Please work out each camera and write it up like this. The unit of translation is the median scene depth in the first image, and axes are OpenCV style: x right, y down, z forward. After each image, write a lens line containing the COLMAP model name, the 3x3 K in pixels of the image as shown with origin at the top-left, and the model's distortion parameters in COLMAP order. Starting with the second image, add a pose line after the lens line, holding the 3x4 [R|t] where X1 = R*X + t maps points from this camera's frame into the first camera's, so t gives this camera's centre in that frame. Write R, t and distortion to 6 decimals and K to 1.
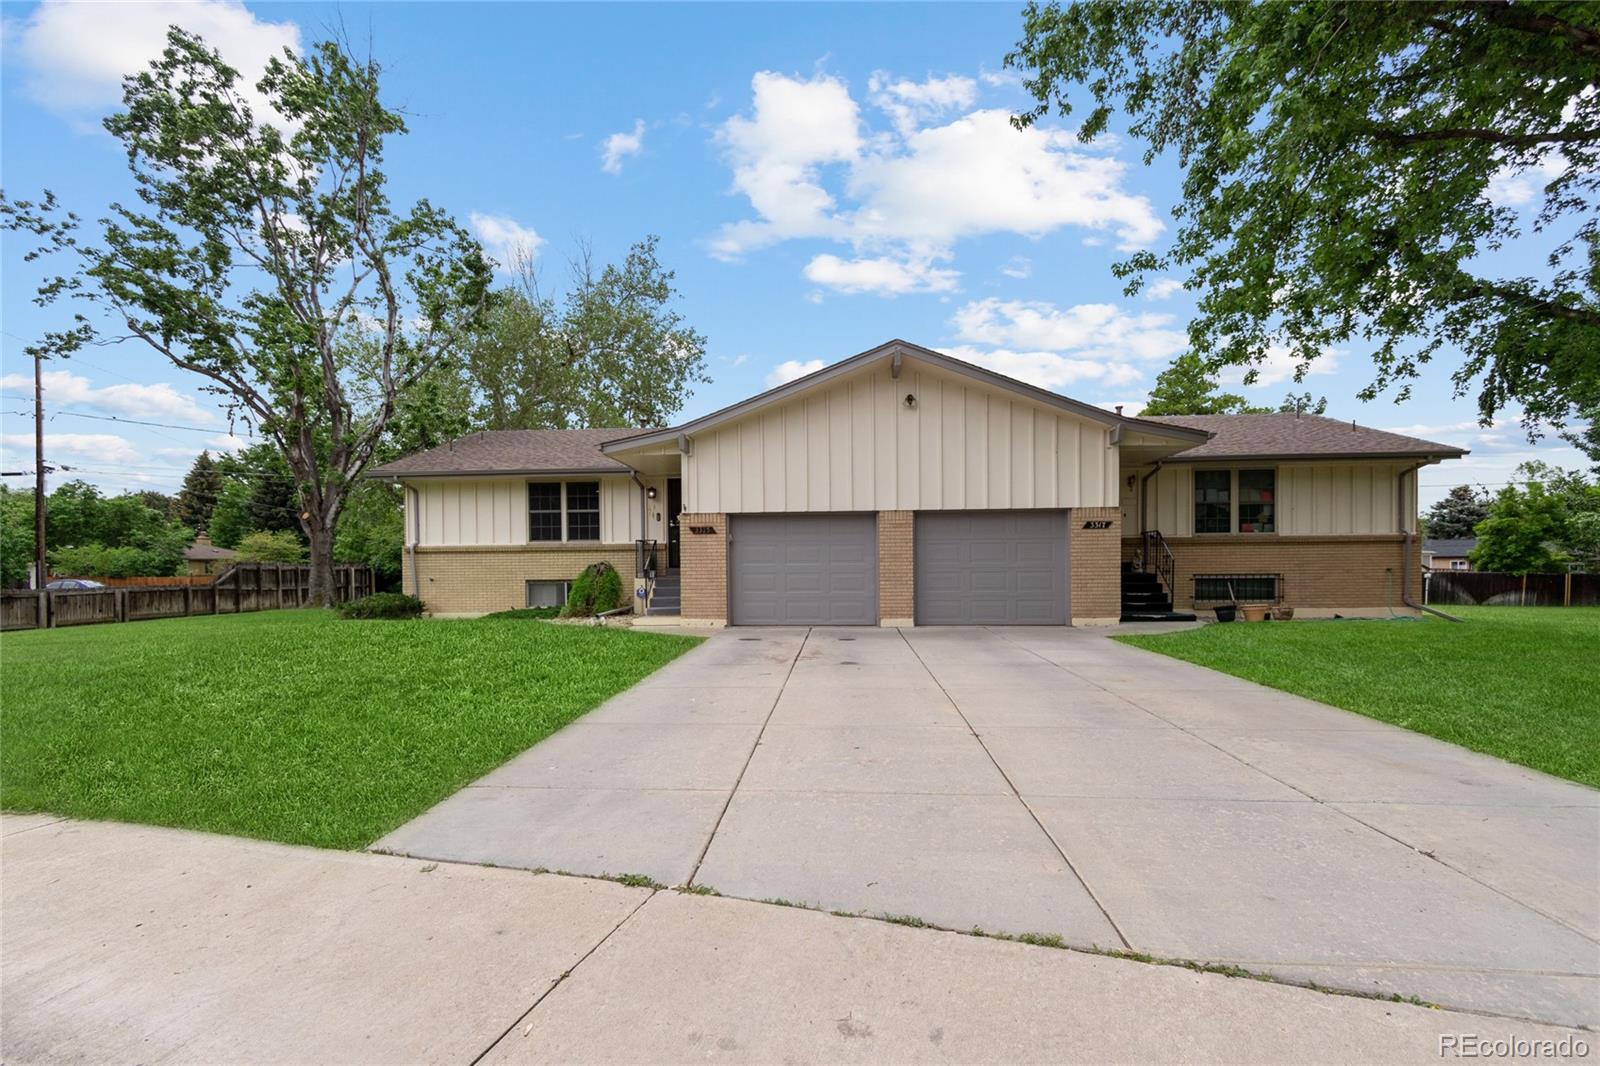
lens RADIAL K [[725.8, 0, 801.1], [0, 725.8, 584.4], [0, 0, 1]] dist [0.004008, -0.000531]
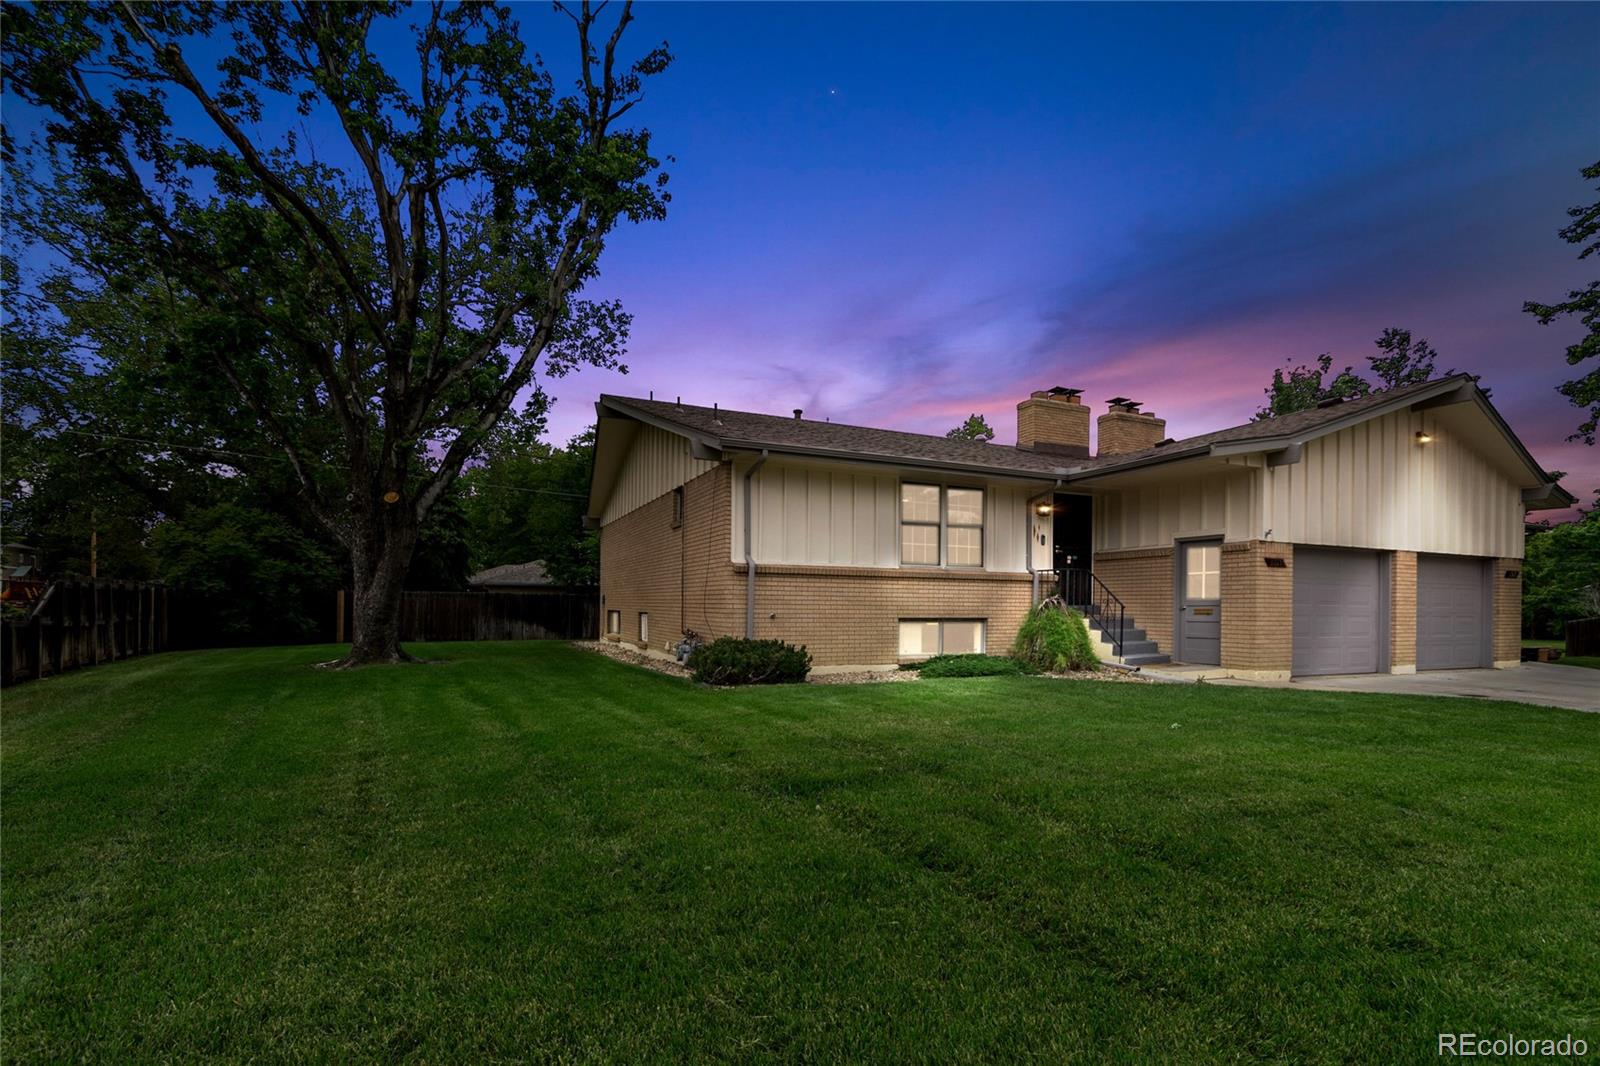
lens RADIAL K [[725.8, 0, 801.1], [0, 725.8, 584.4], [0, 0, 1]] dist [0.004008, -0.000531]
pose [[0.876993, 0.030410, 0.479539, -0.662677], [-0.009322, 0.998884, -0.046295, -0.004327], [-0.480412, 0.036130, 0.876299, 0.357498]]
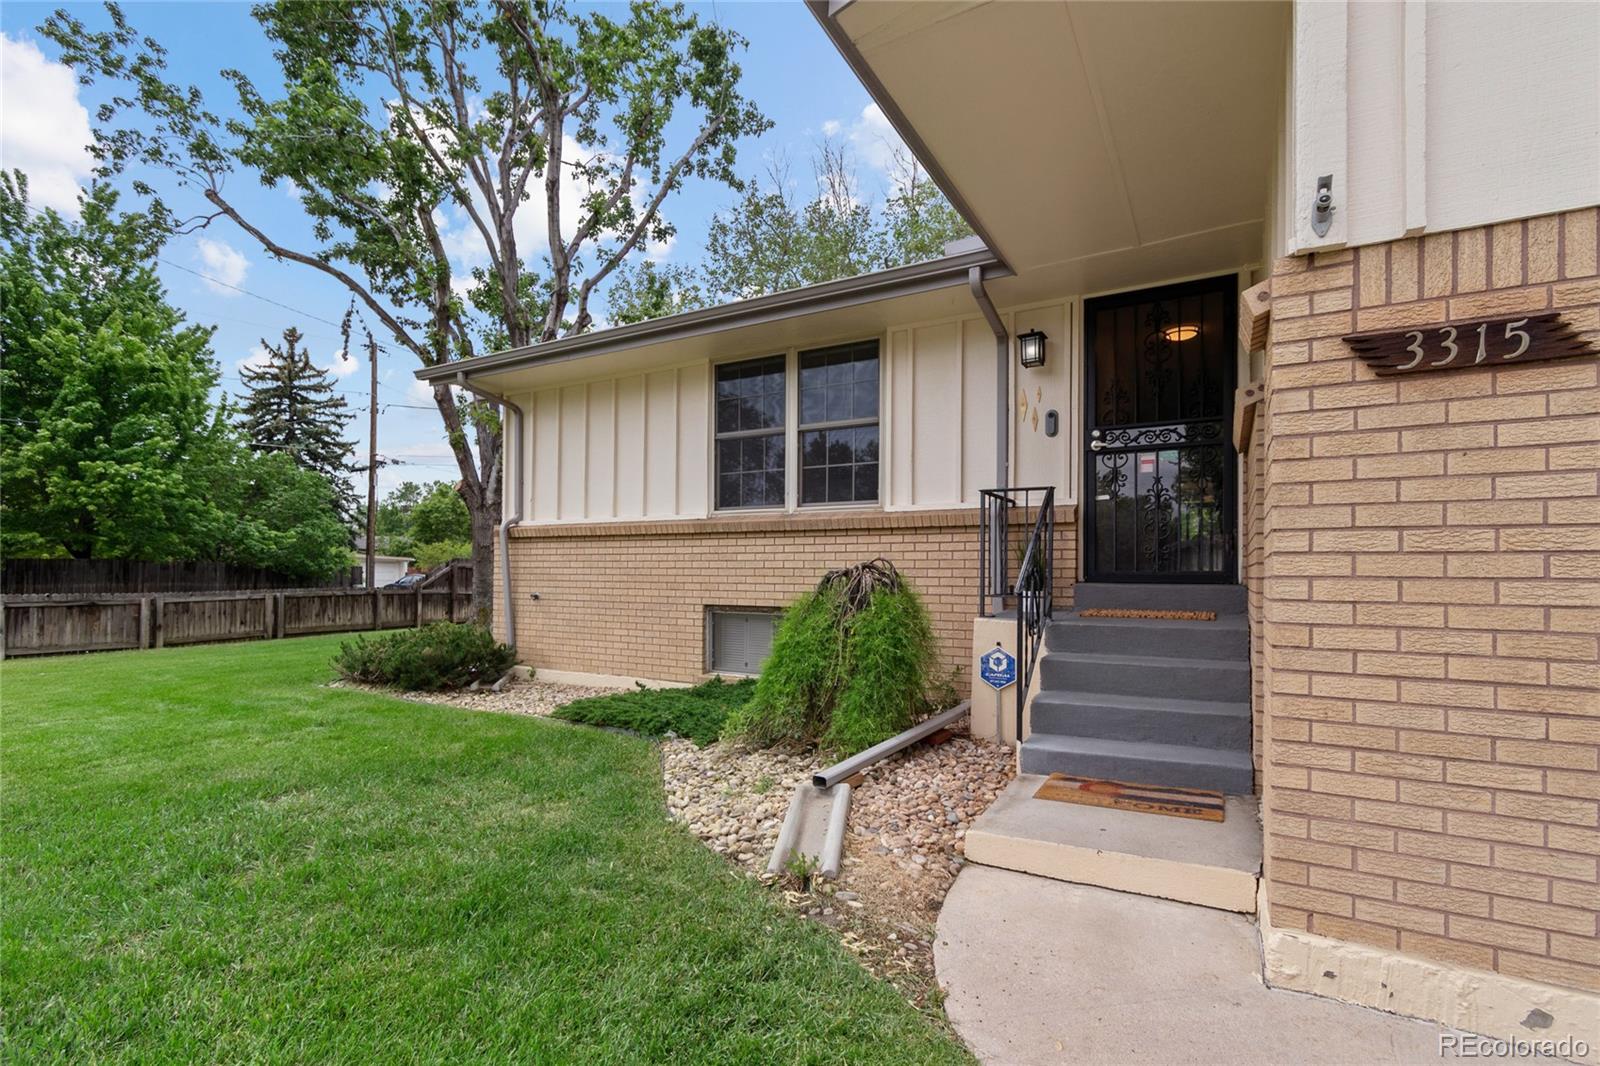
lens RADIAL K [[742.1, 0, 795.5], [0, 742.1, 571.2], [0, 0, 1]] dist [0.001121, -0.000063]
pose [[0.897384, 0.013749, -0.441036, -0.125405], [-0.021661, 0.999682, -0.012909, -0.016948], [0.440718, 0.021138, 0.897397, 0.539829]]
